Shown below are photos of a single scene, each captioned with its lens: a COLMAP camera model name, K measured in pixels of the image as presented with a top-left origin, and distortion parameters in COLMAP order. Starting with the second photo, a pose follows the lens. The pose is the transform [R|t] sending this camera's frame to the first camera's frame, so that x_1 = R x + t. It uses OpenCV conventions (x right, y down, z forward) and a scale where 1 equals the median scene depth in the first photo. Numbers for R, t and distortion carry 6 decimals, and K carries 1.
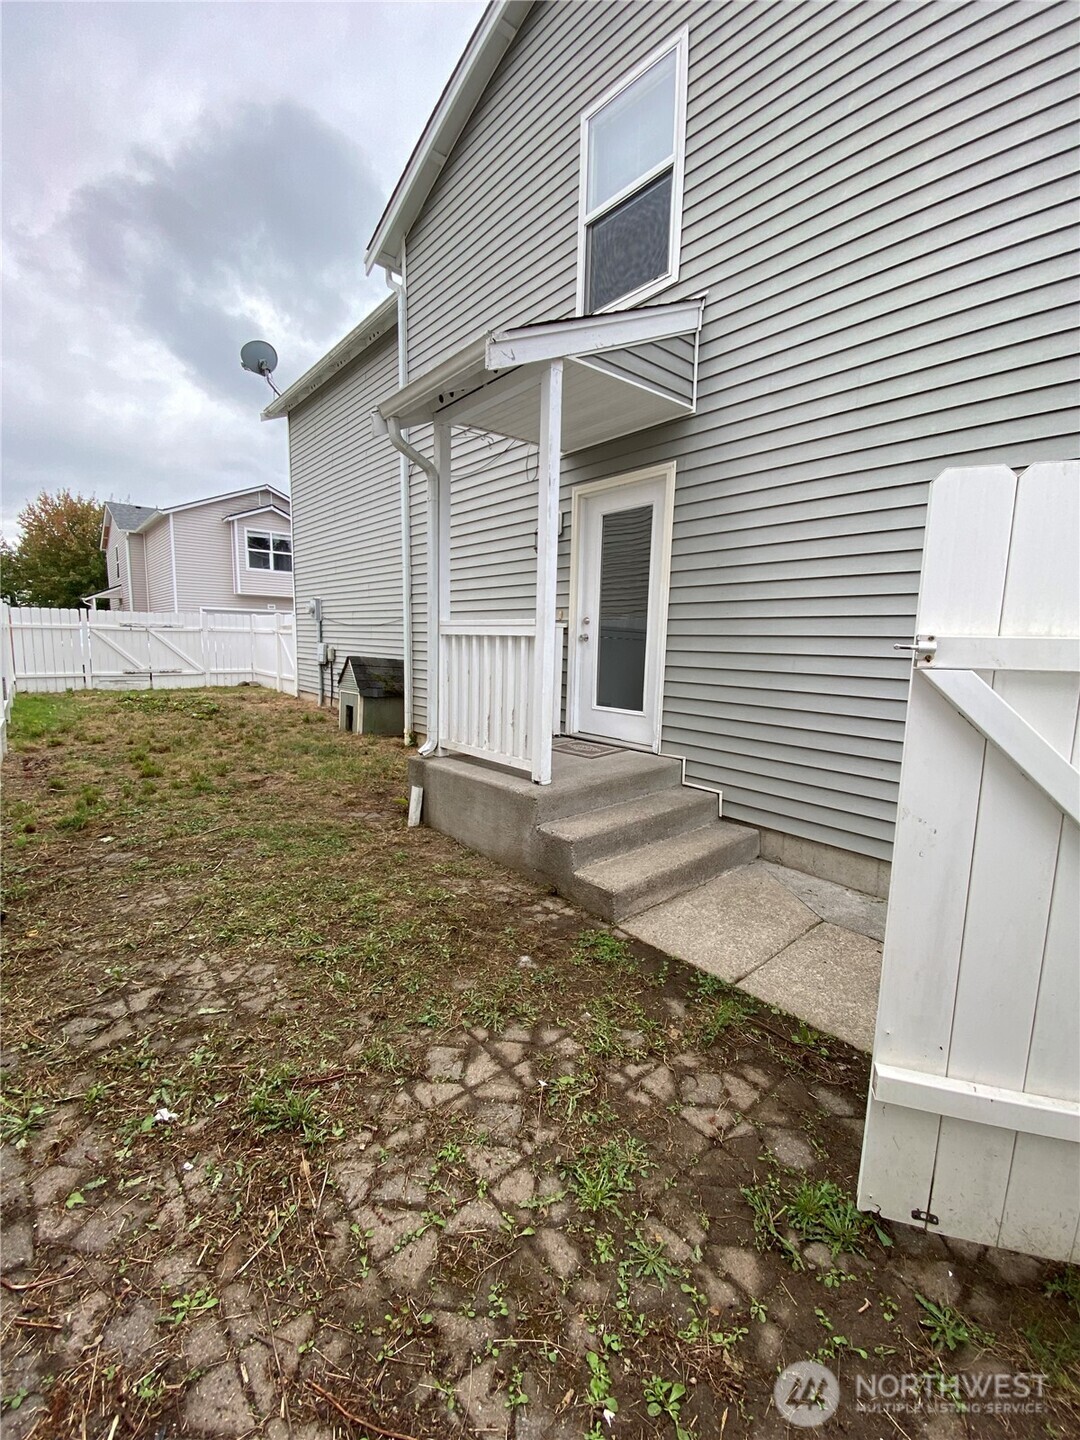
lens RADIAL K [[583.5, 0, 536.3], [0, 583.5, 717.6], [0, 0, 1]] dist [0.013459, -0.017099]
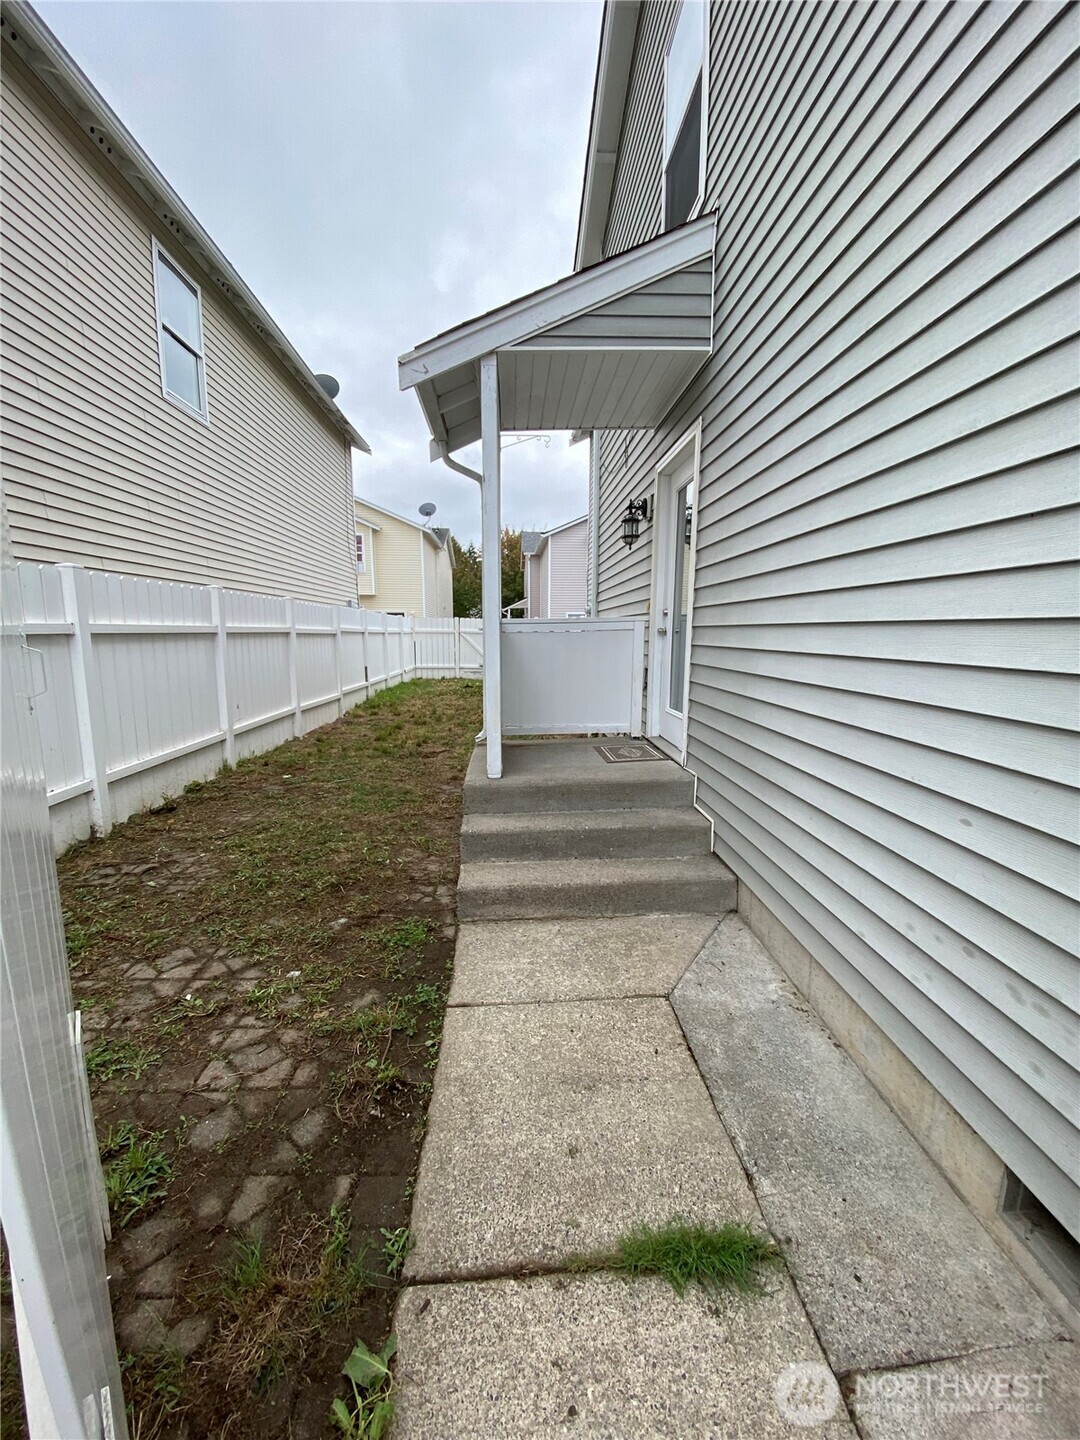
lens RADIAL K [[583.5, 0, 545.8], [0, 583.5, 717.5], [0, 0, 1]] dist [0.013459, -0.017099]
pose [[0.792275, 0.070209, -0.606112, 0.877875], [-0.068769, 0.997303, 0.025631, -0.027840], [0.606277, 0.021374, 0.794966, 0.314805]]
